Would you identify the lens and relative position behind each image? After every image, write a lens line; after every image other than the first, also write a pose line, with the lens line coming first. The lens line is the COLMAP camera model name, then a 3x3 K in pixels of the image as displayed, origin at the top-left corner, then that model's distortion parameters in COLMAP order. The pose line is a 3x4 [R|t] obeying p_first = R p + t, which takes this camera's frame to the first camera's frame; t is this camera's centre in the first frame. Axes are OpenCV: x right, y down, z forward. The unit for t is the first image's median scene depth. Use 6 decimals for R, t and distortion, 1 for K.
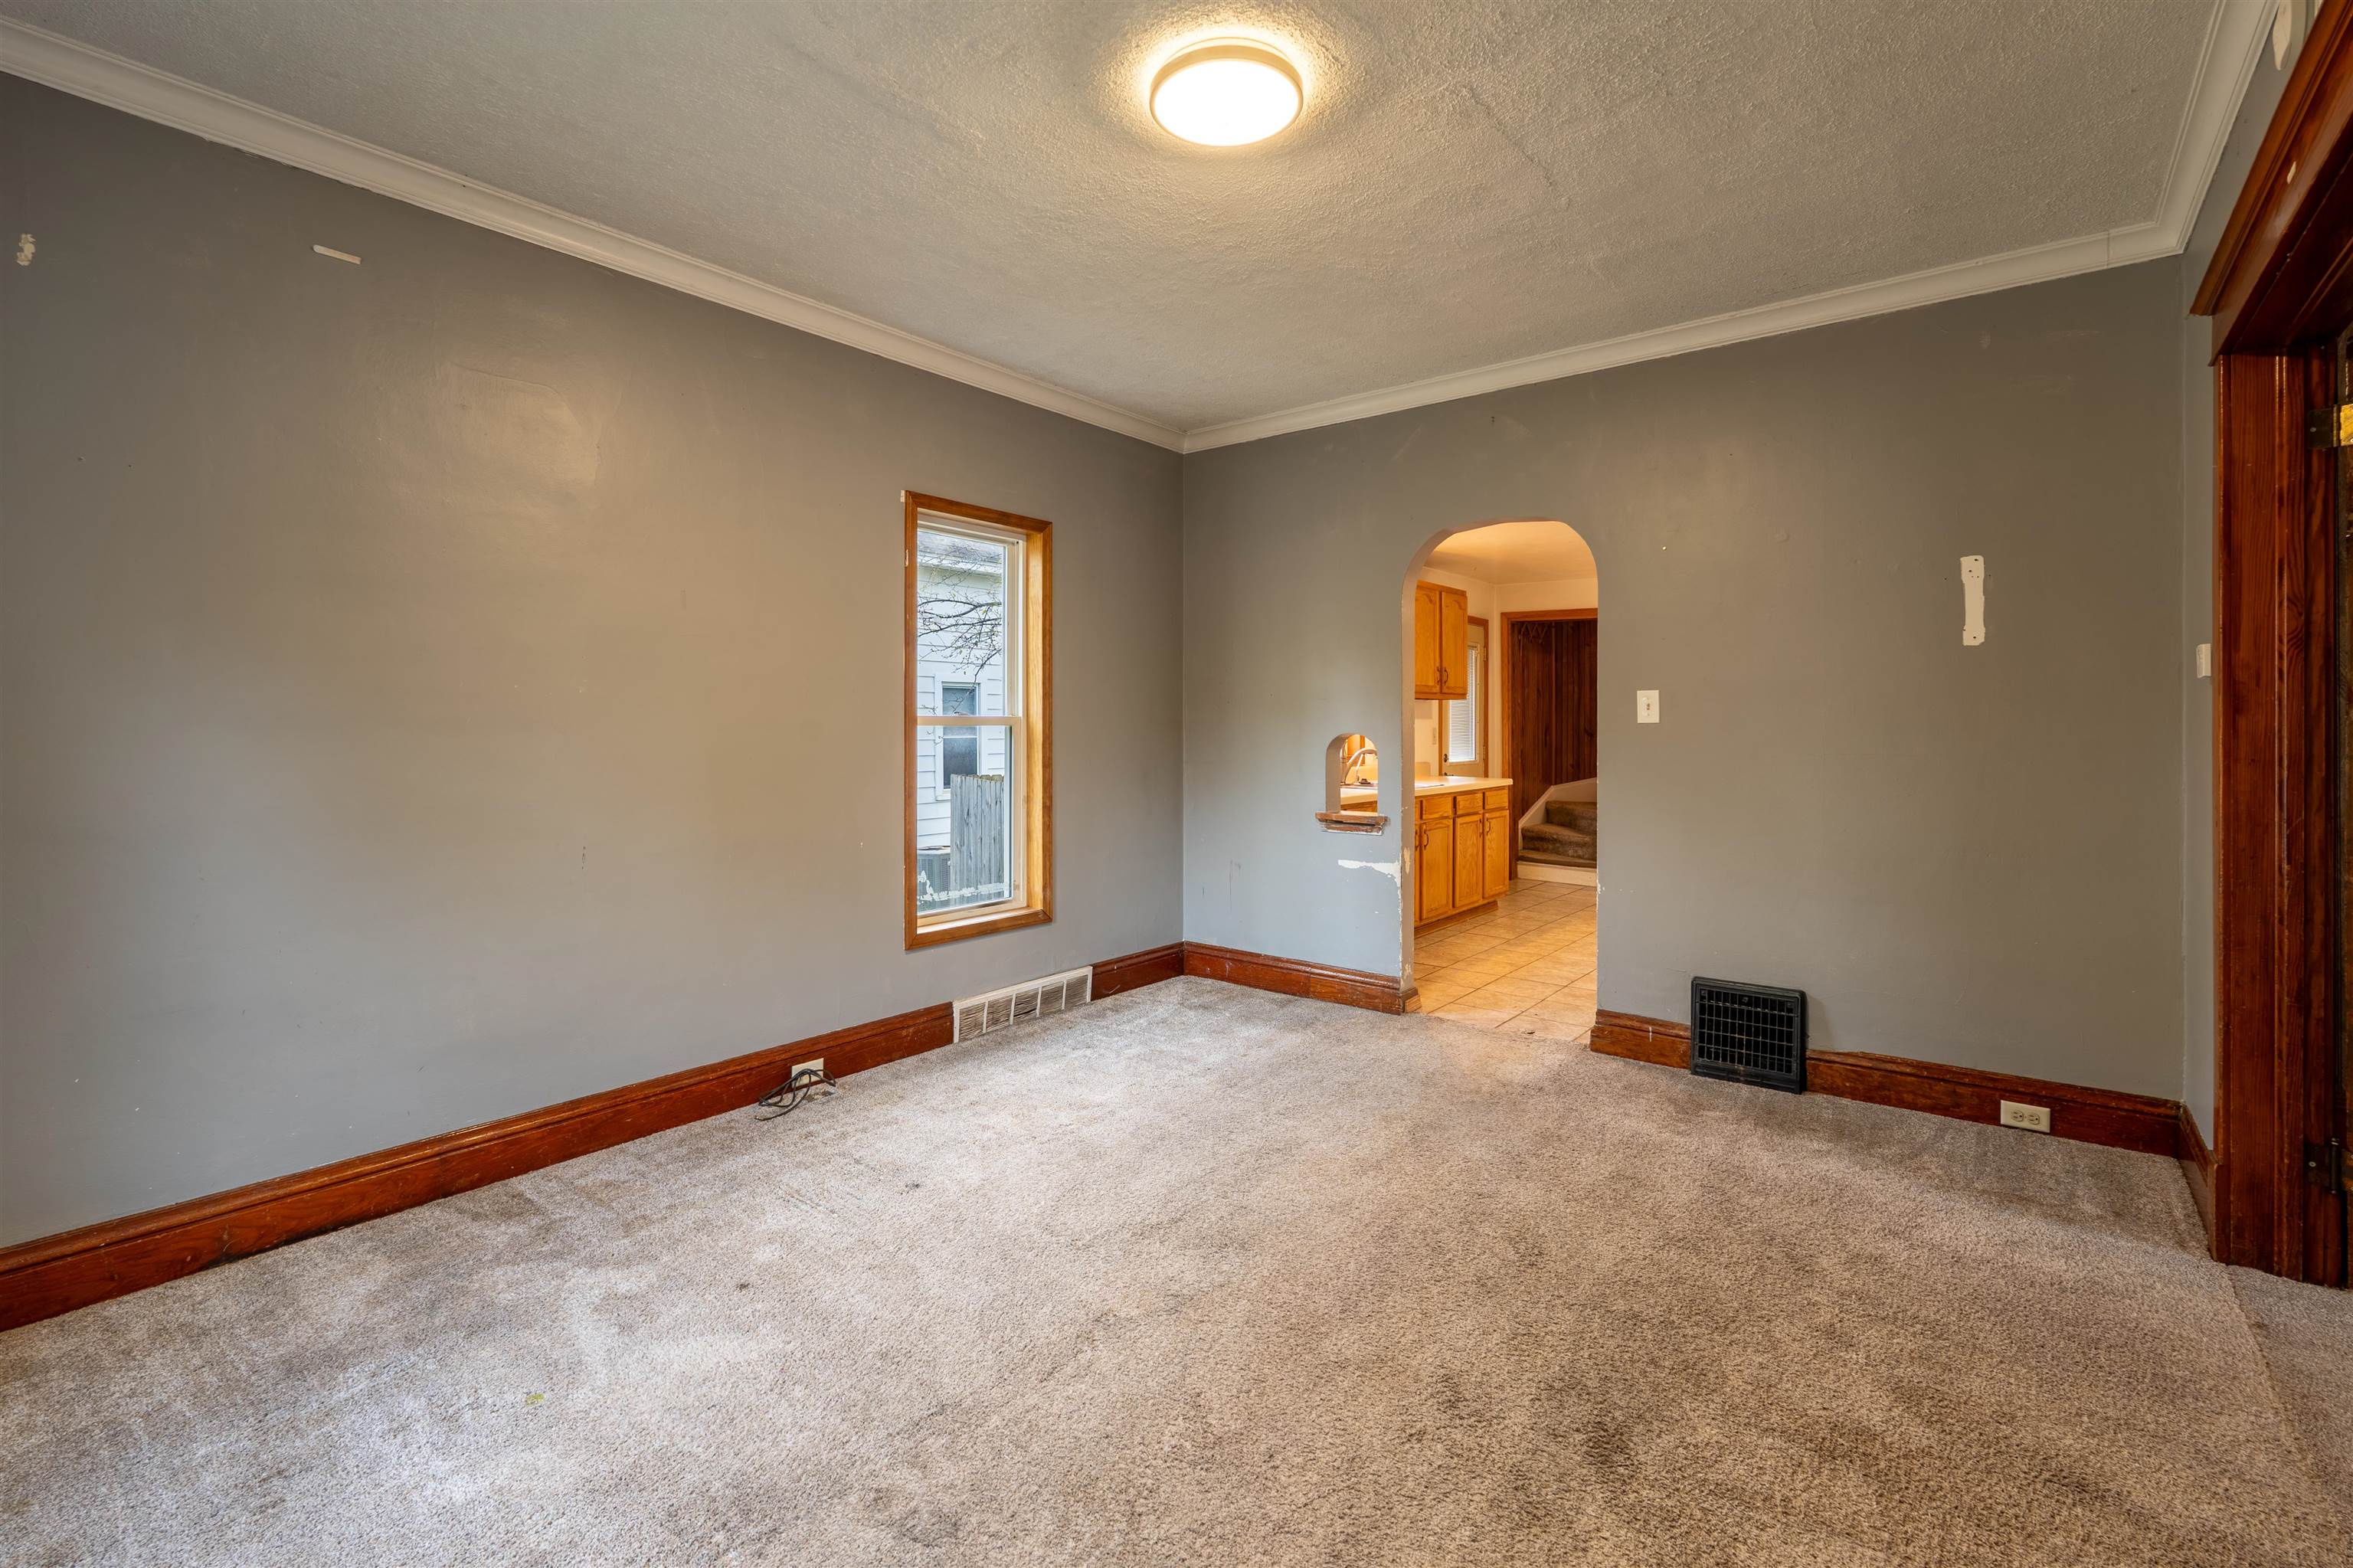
lens RADIAL K [[1021.7, 0, 1193.0], [0, 1021.7, 719.9], [0, 0, 1]] dist [-0.005599, 0.000437]
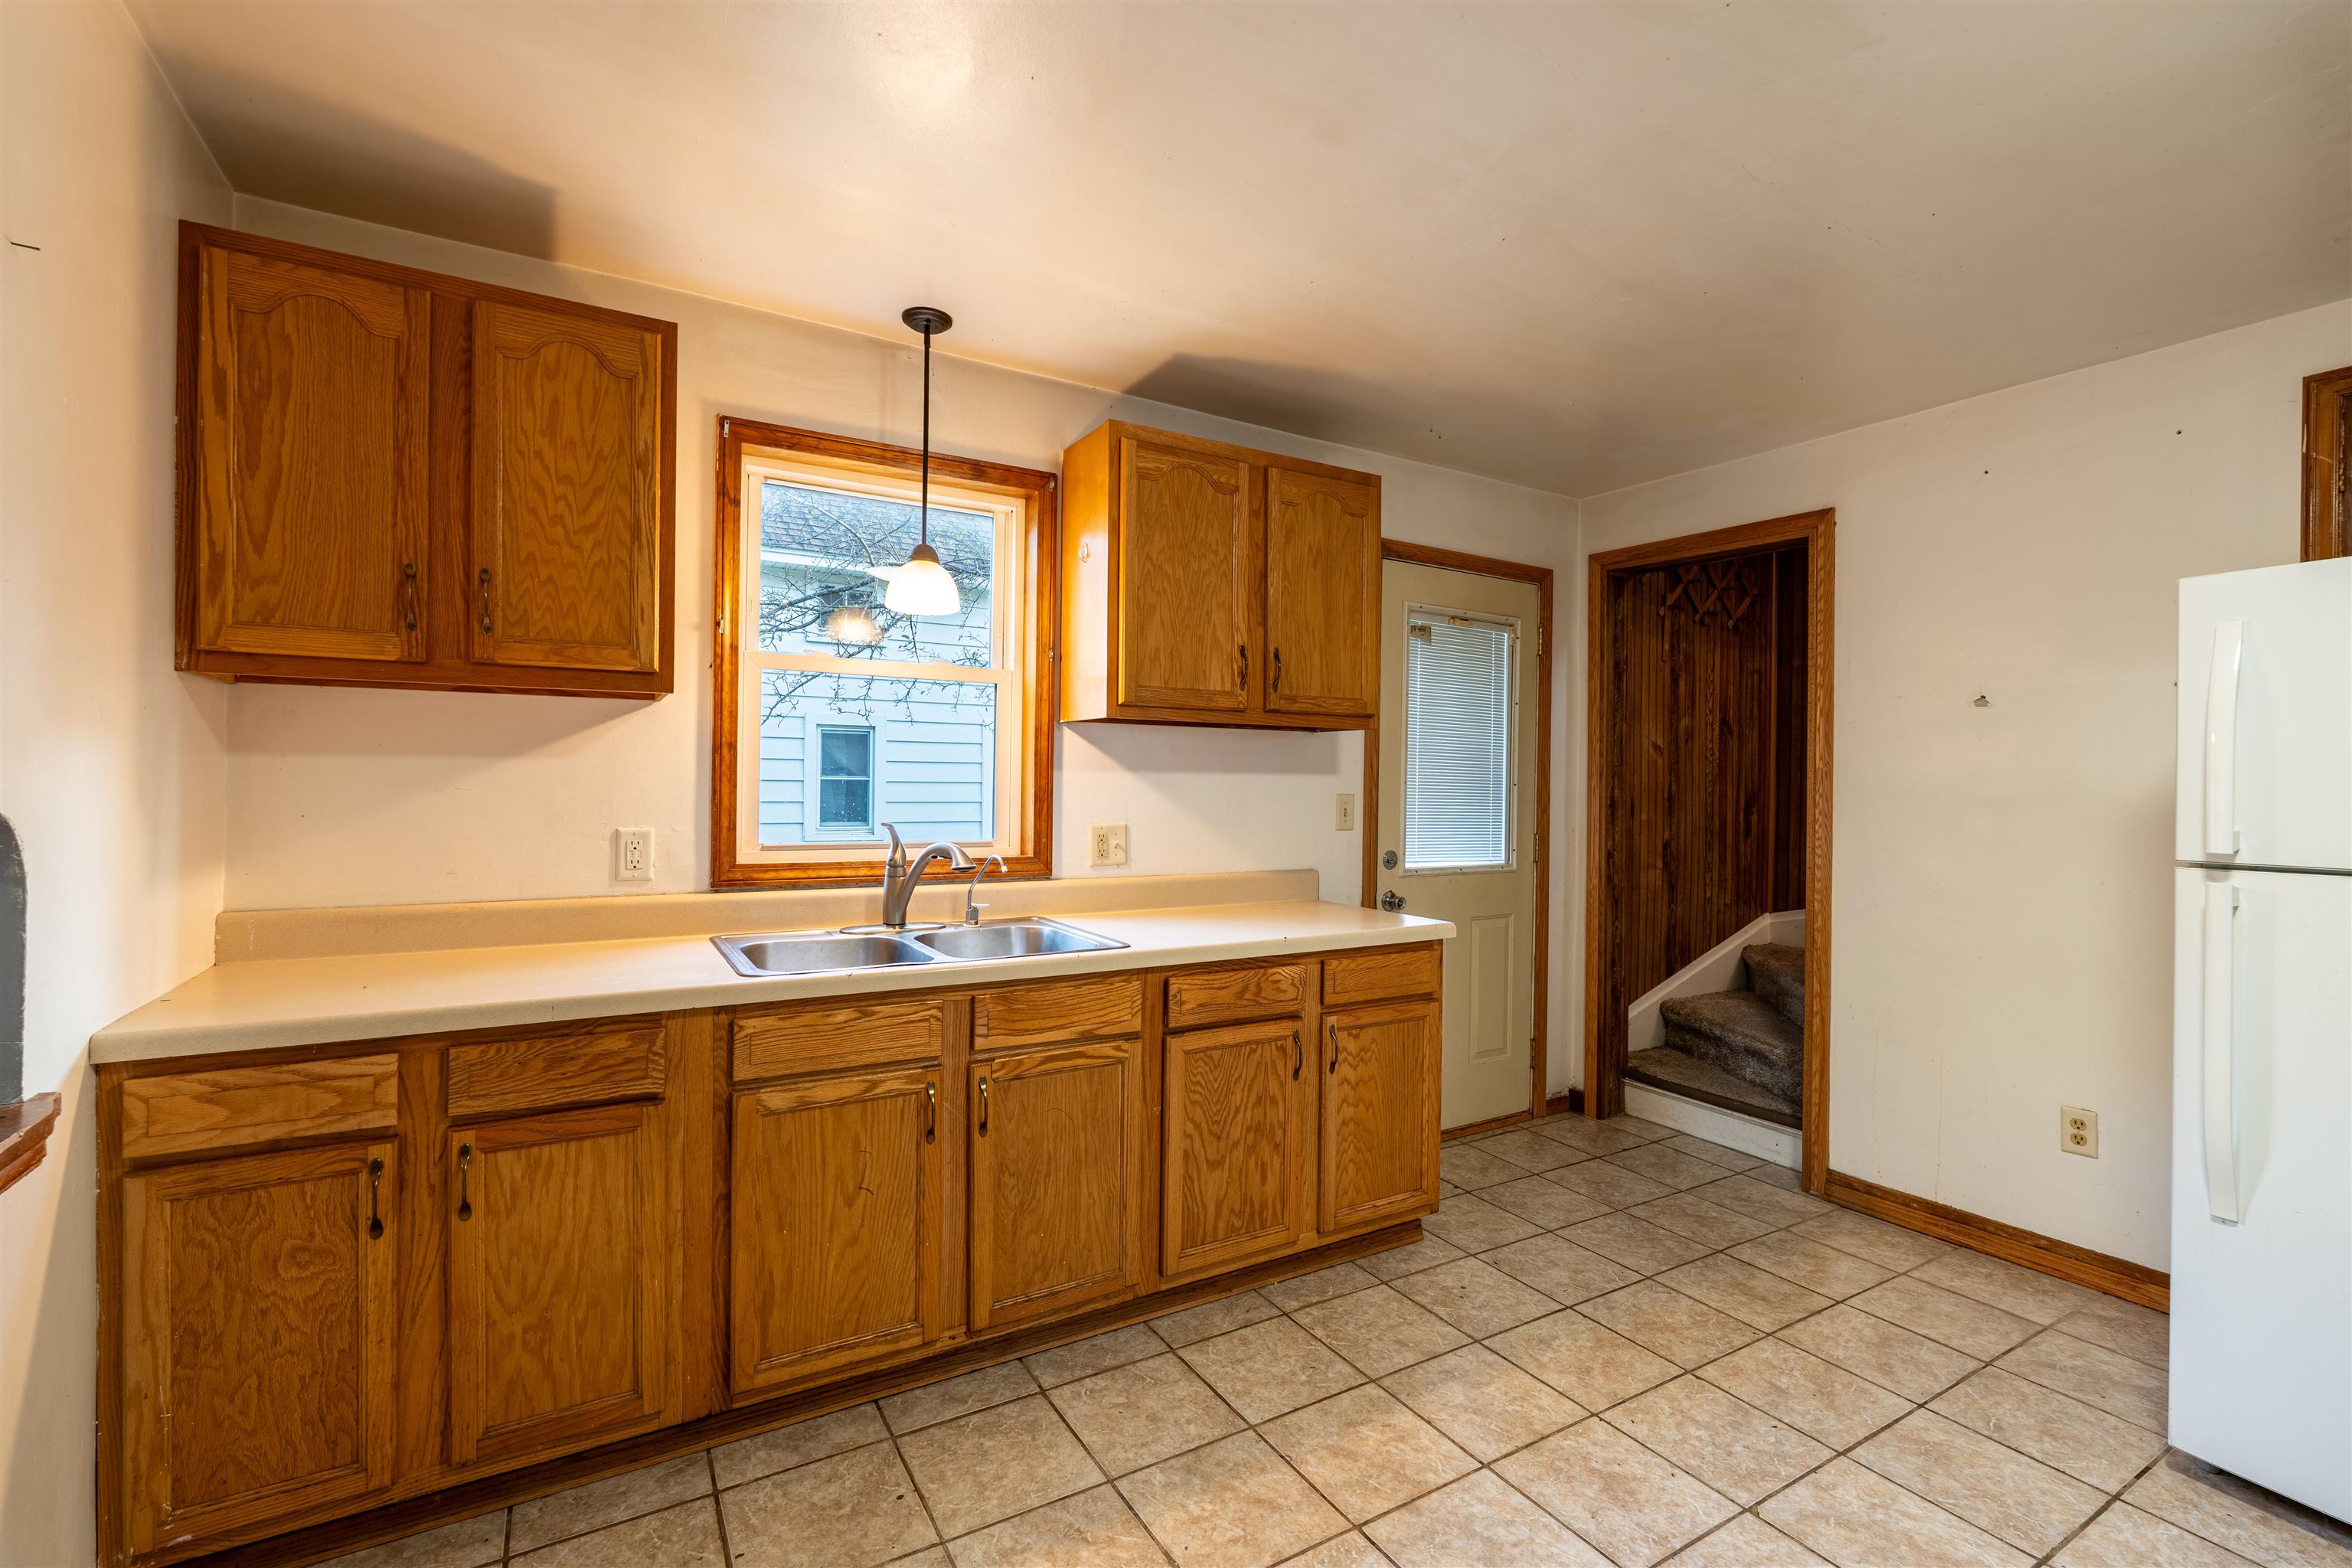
lens RADIAL K [[1021.2, 0, 1177.4], [0, 1021.2, 778.4], [0, 0, 1]] dist [-0.005599, 0.000437]
pose [[0.936321, 0.004674, -0.351114, 0.303436], [-0.007310, 0.999954, -0.006184, 0.003914], [0.351069, 0.008357, 0.936312, 0.510275]]
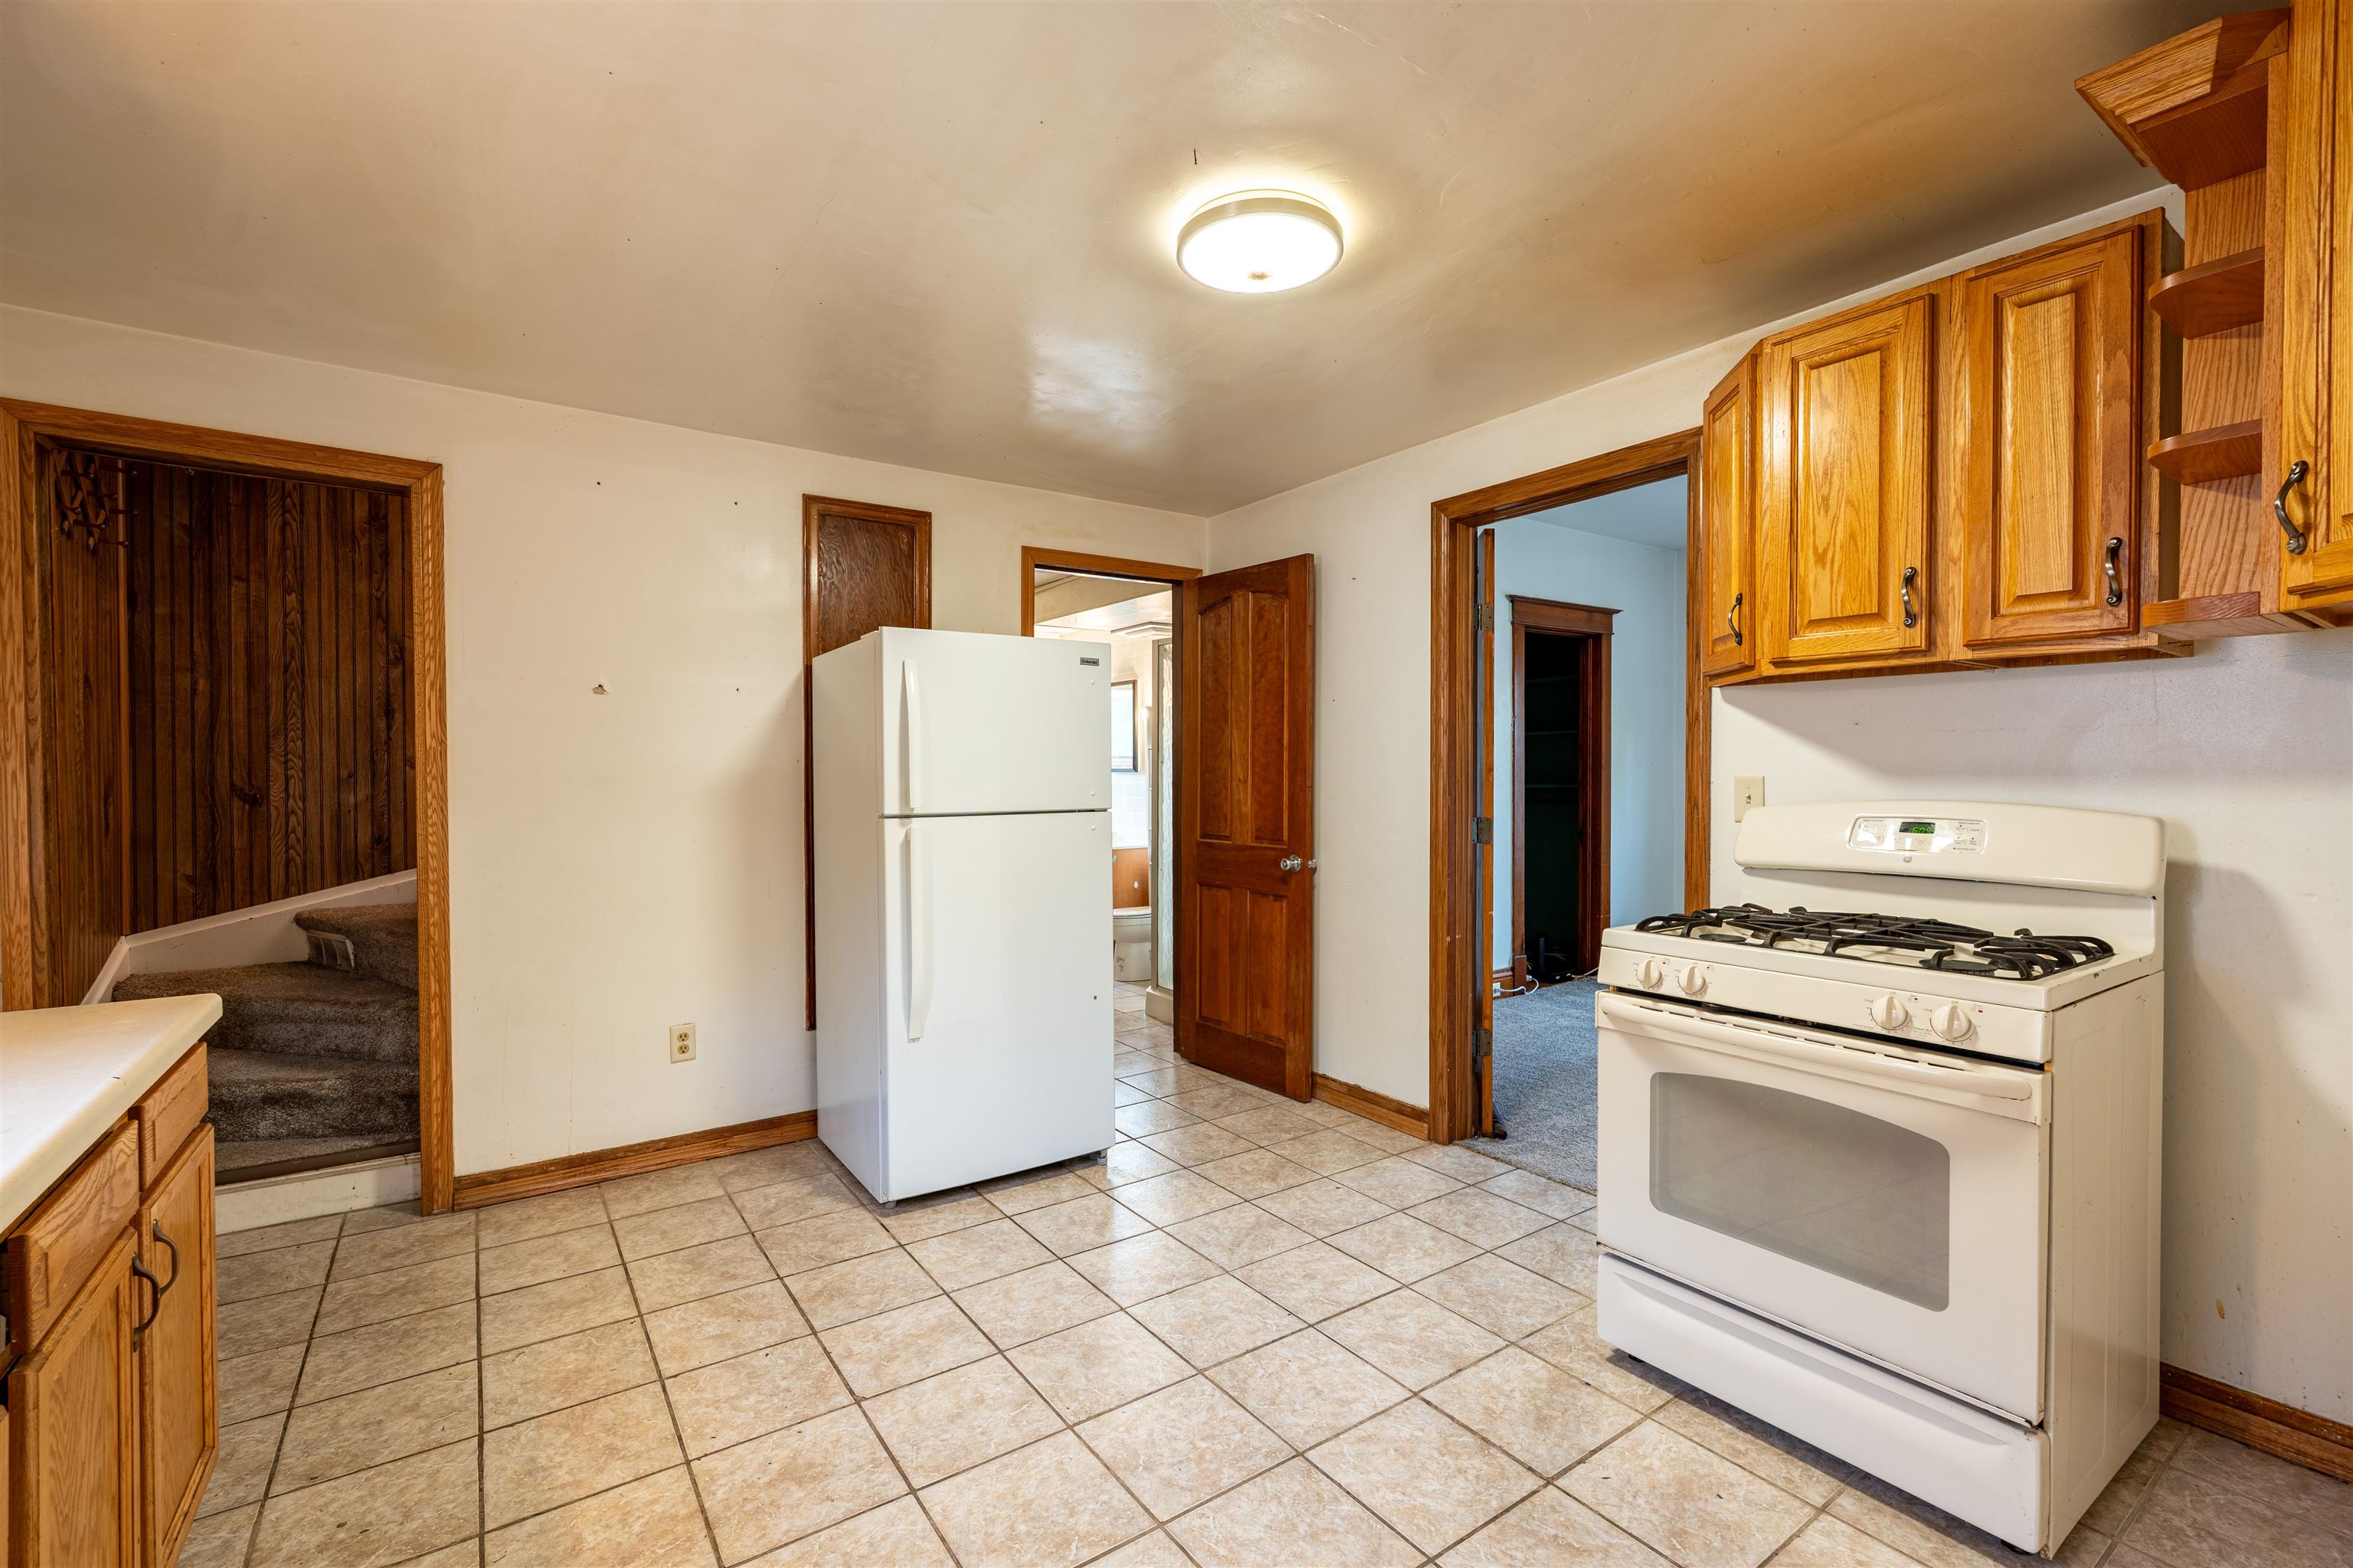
lens RADIAL K [[1021.7, 0, 1180.6], [0, 1021.7, 774.1], [0, 0, 1]] dist [-0.005599, 0.000437]
pose [[0.277049, -0.008094, 0.960822, 0.116876], [0.003708, 0.999966, 0.007354, 0.003547], [-0.960849, 0.001526, 0.277069, 0.618698]]
